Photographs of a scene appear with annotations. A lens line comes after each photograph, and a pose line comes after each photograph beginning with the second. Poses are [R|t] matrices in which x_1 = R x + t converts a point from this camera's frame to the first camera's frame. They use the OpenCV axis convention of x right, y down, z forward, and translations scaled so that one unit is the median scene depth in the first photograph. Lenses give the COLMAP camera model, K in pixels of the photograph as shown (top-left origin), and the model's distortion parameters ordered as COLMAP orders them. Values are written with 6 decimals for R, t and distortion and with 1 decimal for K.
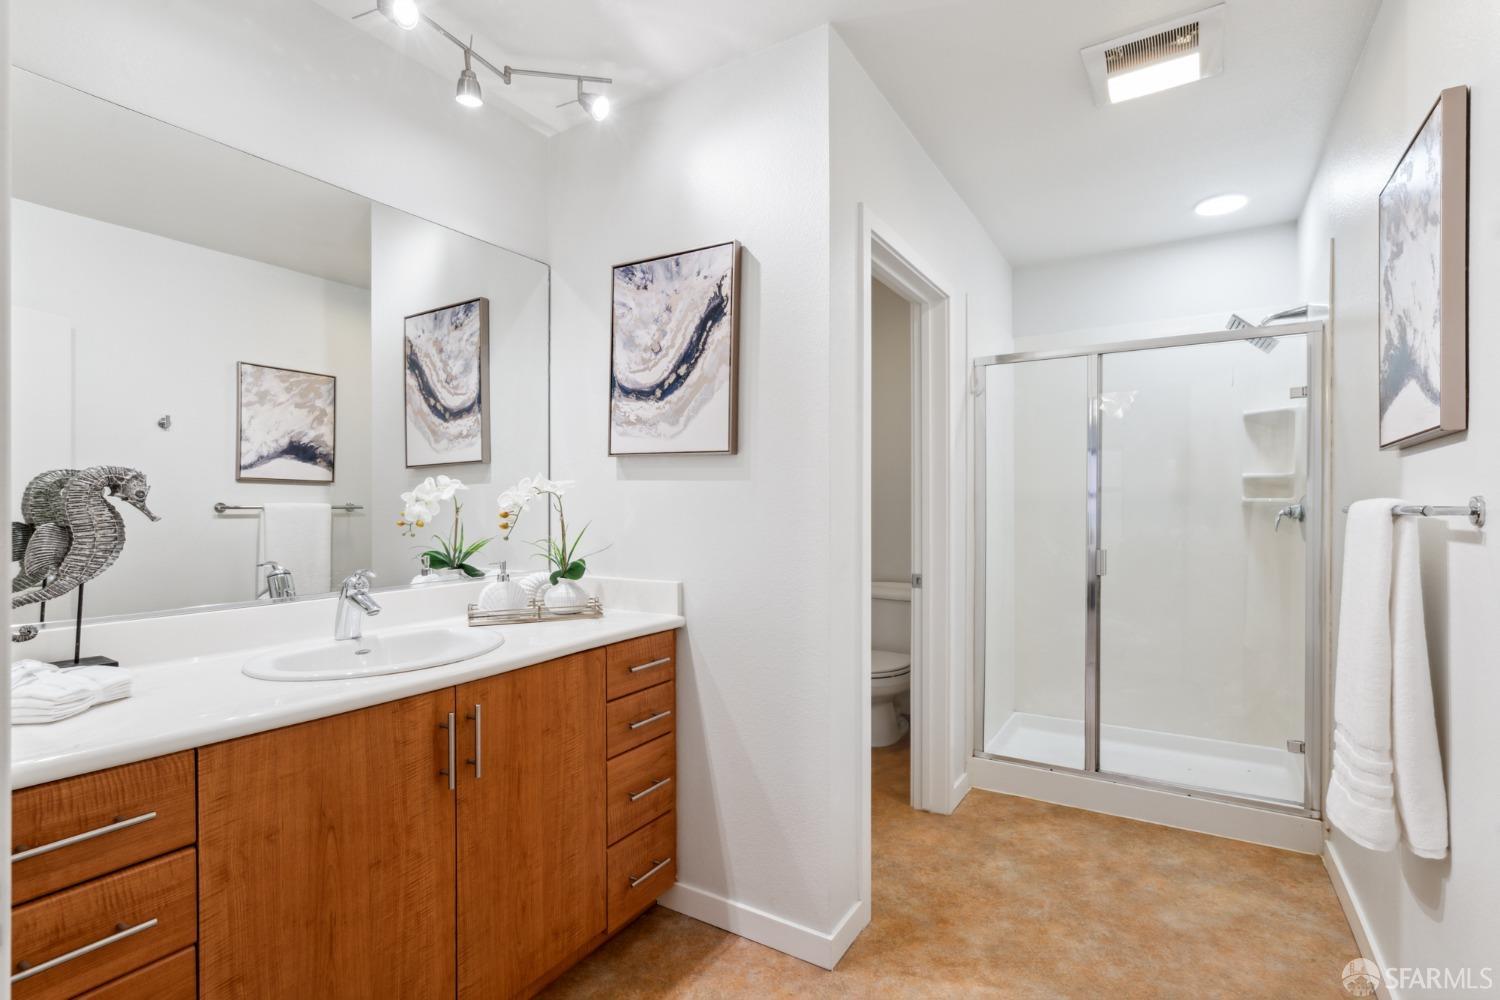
lens RADIAL K [[764.1, 0, 750.0], [0, 764.1, 500.0], [0, 0, 1]] dist [0.002968, 0.000536]
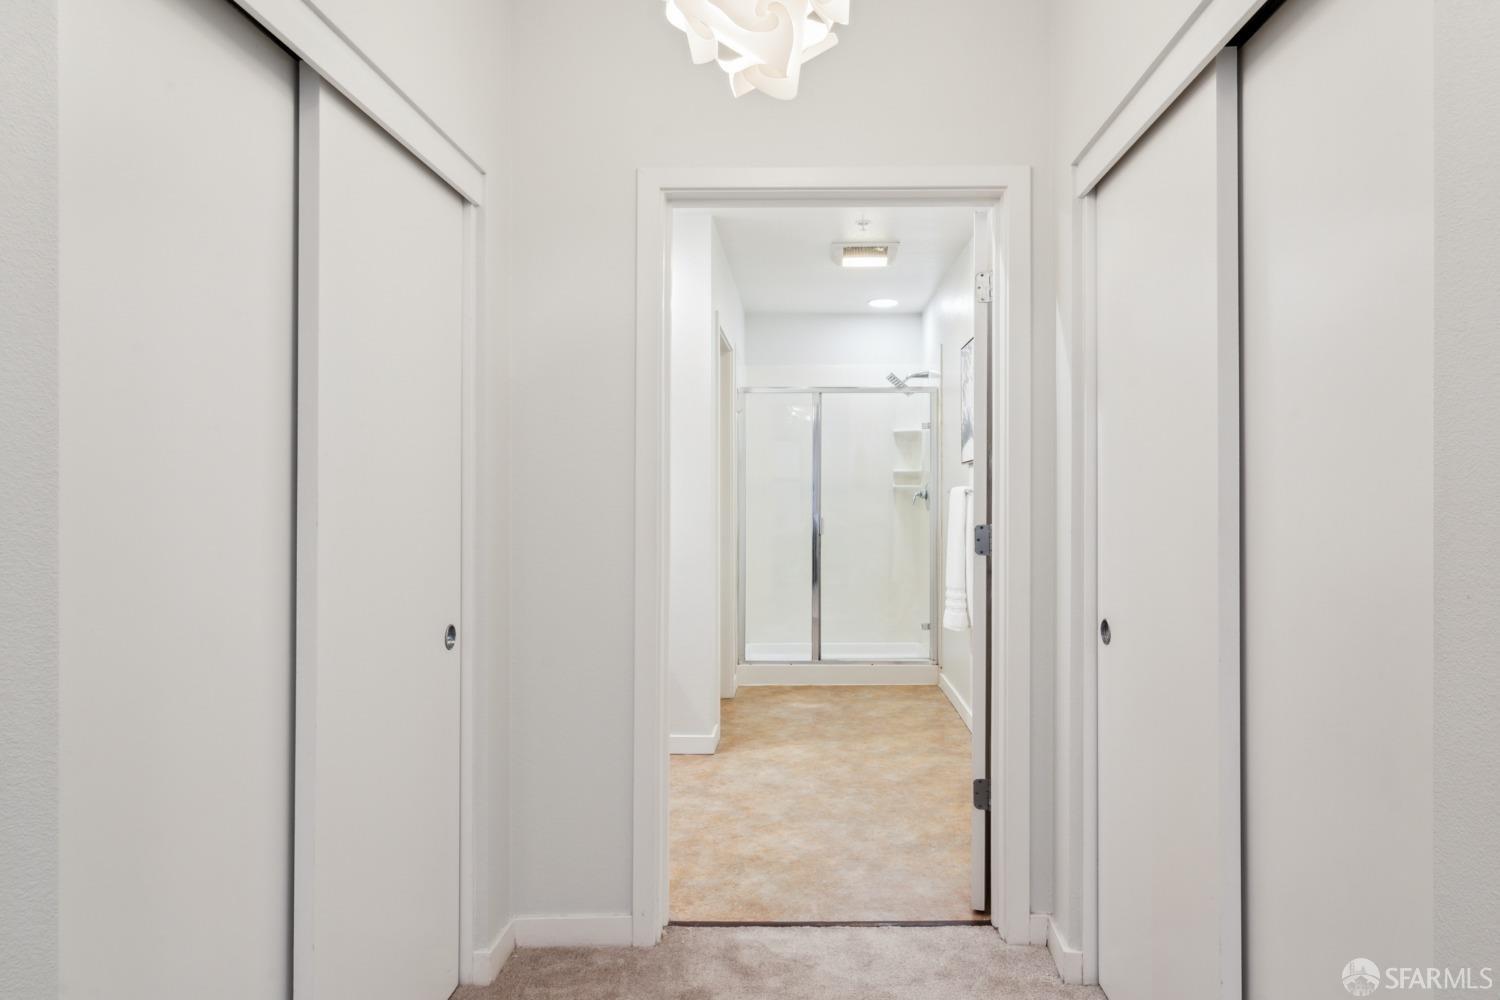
lens RADIAL K [[783.0, 0, 750.7], [0, 783.0, 464.0], [0, 0, 1]] dist [0.003089, 0.001029]
pose [[0.913265, 0.011500, 0.407204, -0.375595], [-0.000359, 0.999624, -0.027425, -0.002121], [-0.407366, 0.024900, 0.912926, -0.468840]]
